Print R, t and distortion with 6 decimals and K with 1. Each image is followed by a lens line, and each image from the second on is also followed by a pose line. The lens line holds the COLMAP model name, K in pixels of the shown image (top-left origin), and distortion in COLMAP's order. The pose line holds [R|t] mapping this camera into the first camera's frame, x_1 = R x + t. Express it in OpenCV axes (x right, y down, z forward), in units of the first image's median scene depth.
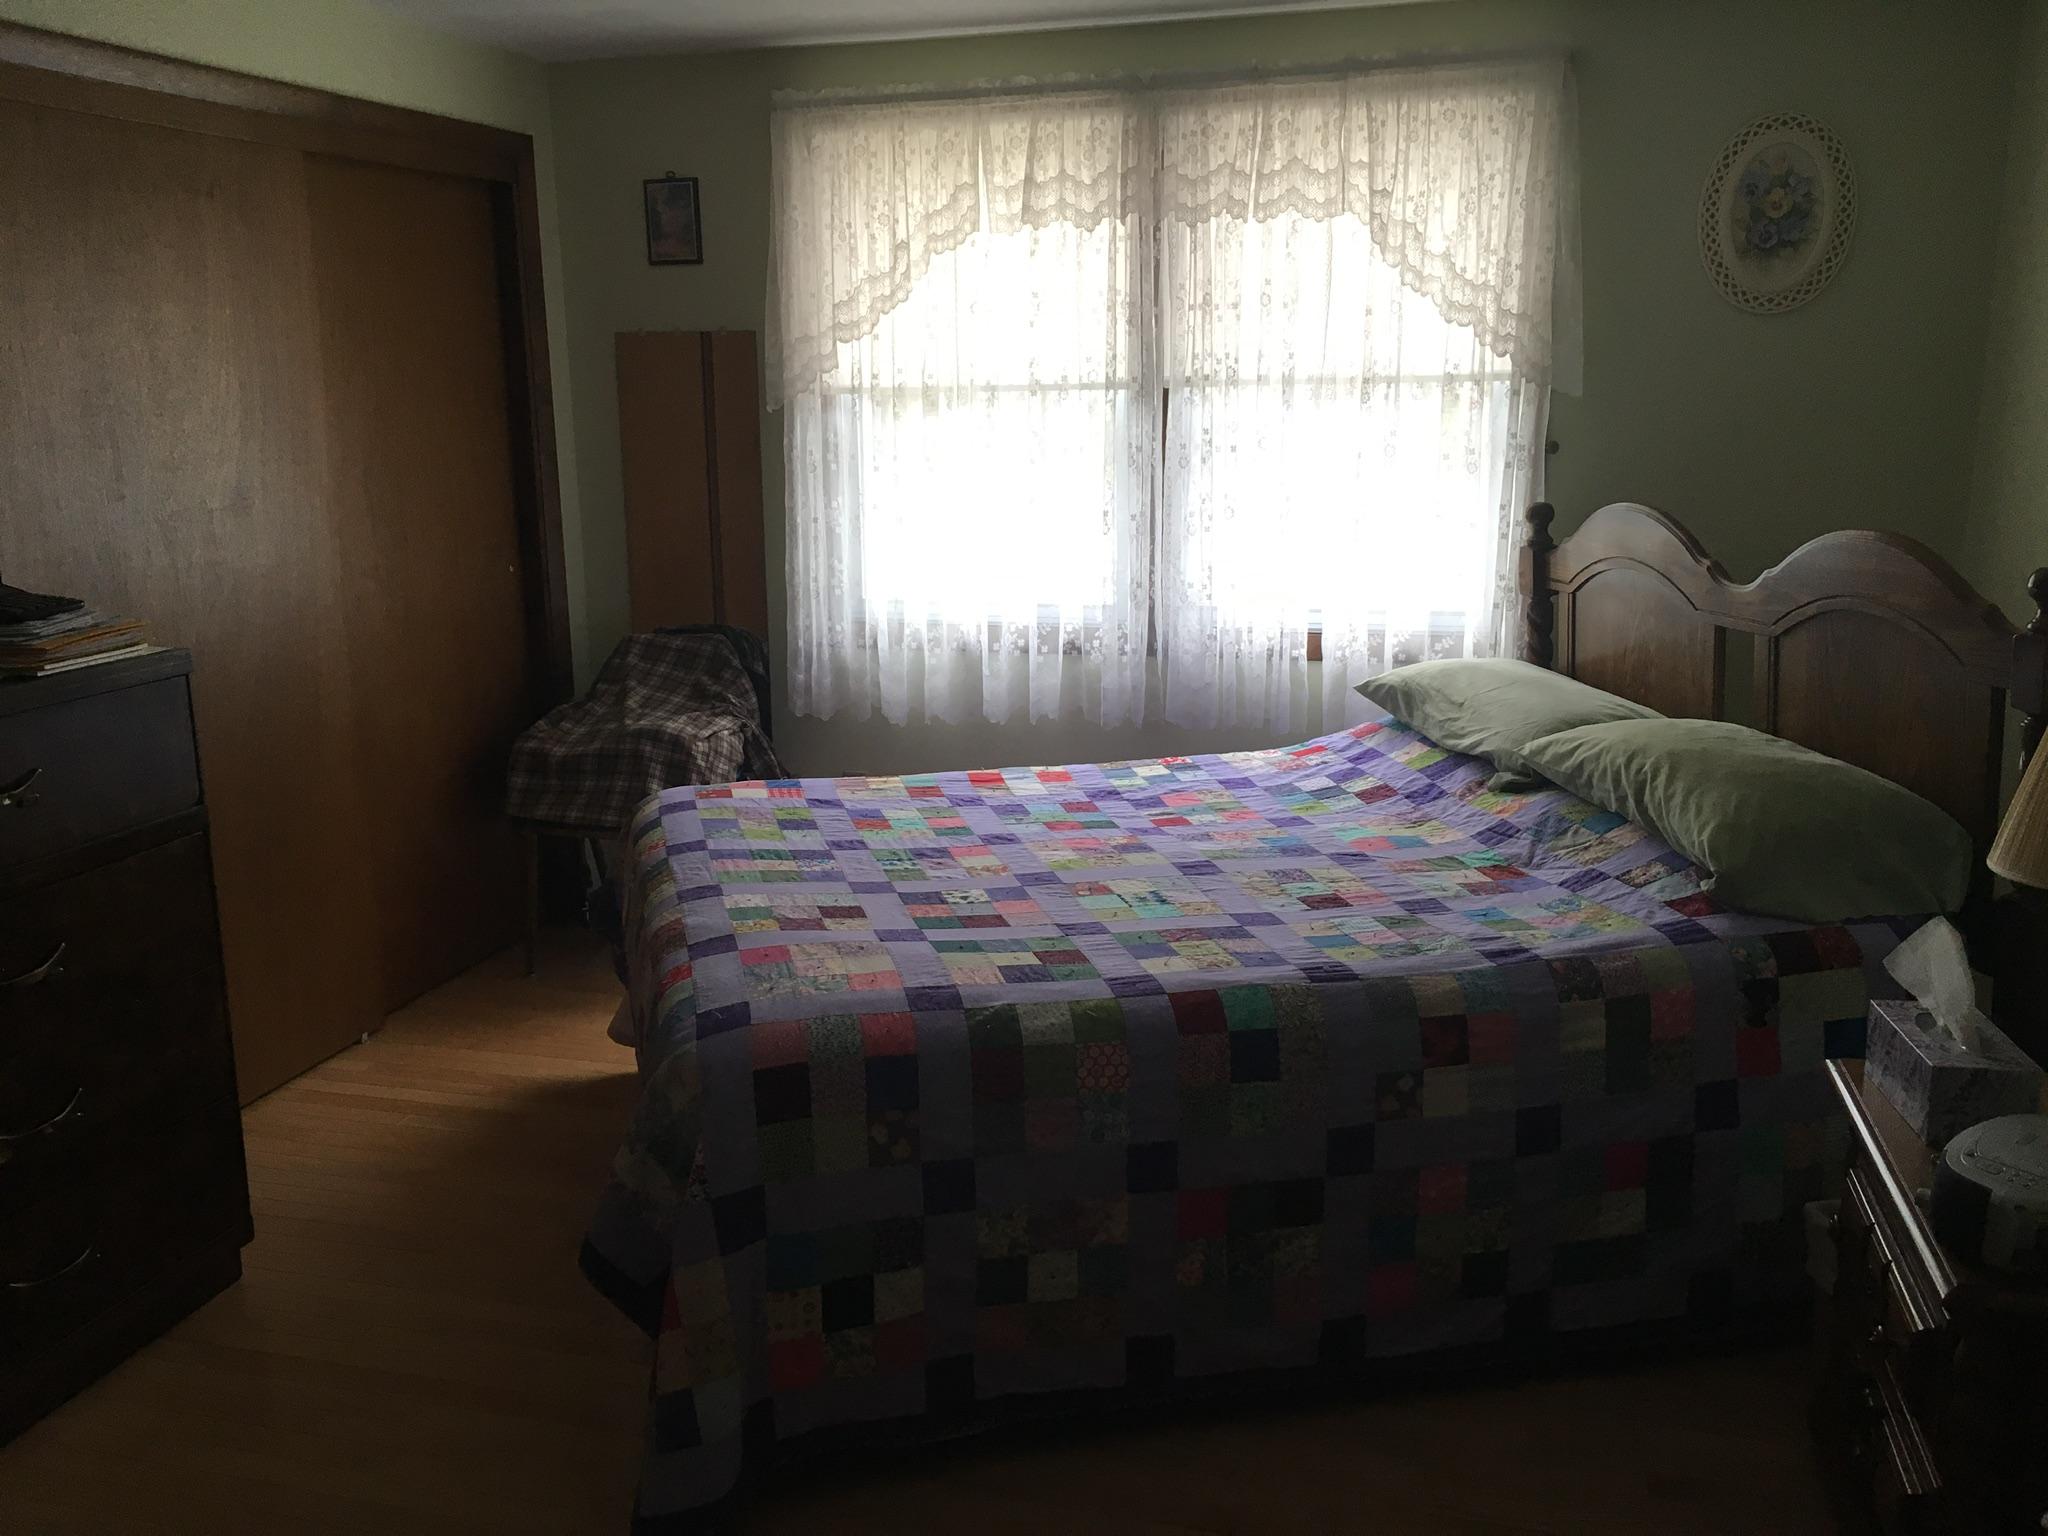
lens RADIAL K [[1750.4, 0, 1028.2], [0, 1750.4, 774.5], [0, 0, 1]] dist [0.067077, -0.085867]
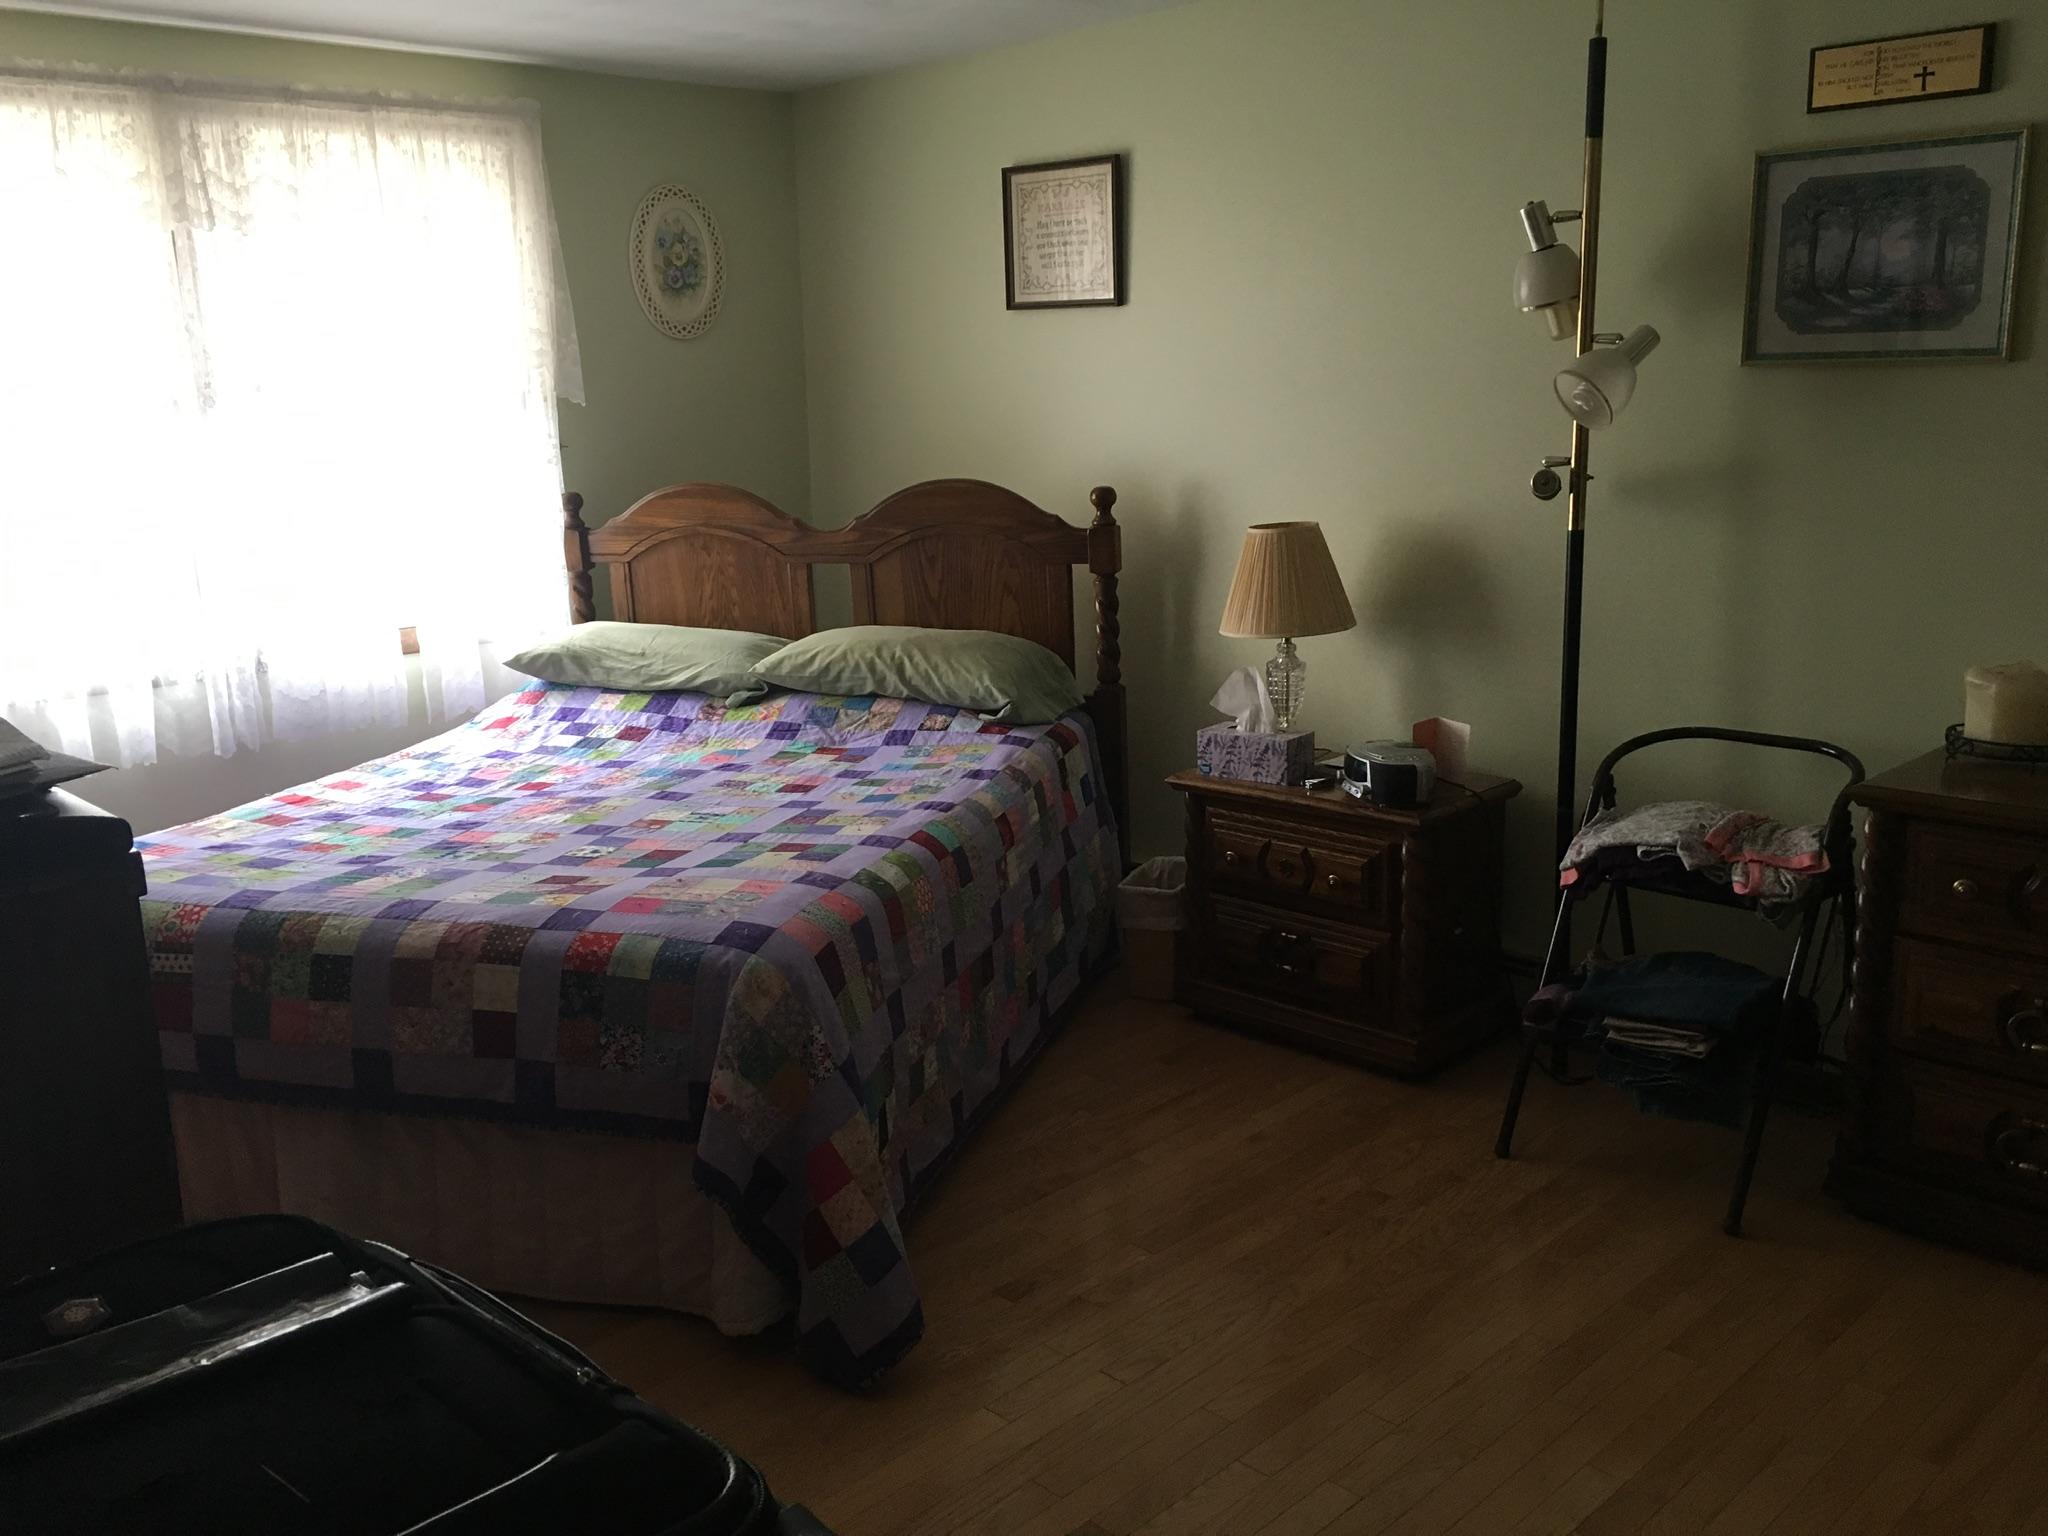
lens RADIAL K [[1750.4, 0, 1028.8], [0, 1750.4, 759.9], [0, 0, 1]] dist [0.067077, -0.085867]
pose [[0.488992, -0.184477, 0.852558, -0.877056], [0.211846, 0.973235, 0.089084, -0.026562], [-0.846173, 0.137050, 0.514984, 0.219465]]
